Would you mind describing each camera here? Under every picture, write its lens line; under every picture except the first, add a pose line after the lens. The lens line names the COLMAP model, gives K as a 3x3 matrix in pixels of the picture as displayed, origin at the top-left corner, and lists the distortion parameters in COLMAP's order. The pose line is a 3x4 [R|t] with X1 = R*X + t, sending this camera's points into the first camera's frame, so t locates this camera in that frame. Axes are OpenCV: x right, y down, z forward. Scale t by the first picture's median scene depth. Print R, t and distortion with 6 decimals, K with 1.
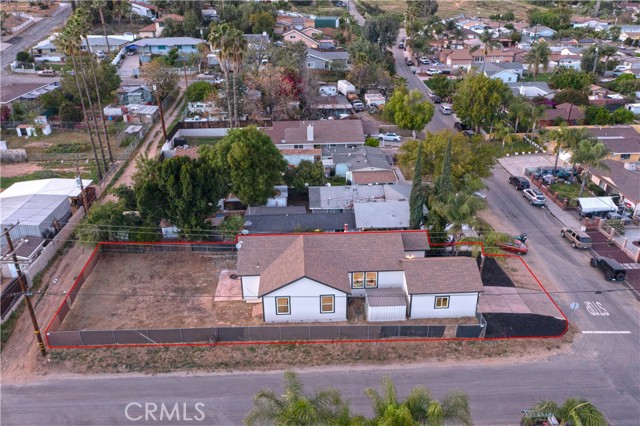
lens RADIAL K [[513.8, 0, 320.0], [0, 513.8, 213.0], [0, 0, 1]] dist [-0.004255, 0.000327]
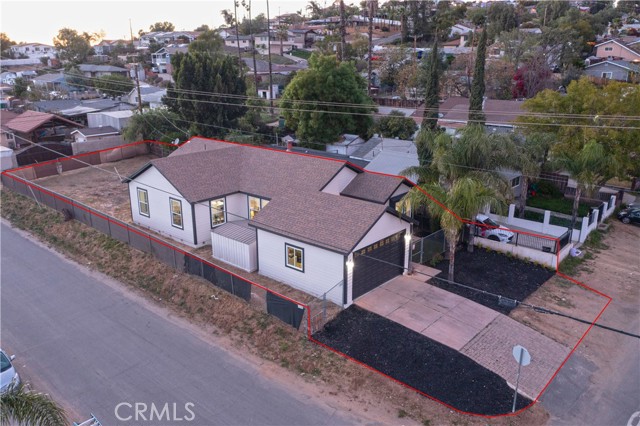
lens RADIAL K [[513.8, 0, 320.0], [0, 513.8, 213.0], [0, 0, 1]] dist [-0.004255, 0.000327]
pose [[0.720124, 0.210701, -0.661079, 0.646046], [-0.296545, 0.954836, -0.018702, 0.134630], [0.627282, 0.209507, 0.750083, 0.607430]]
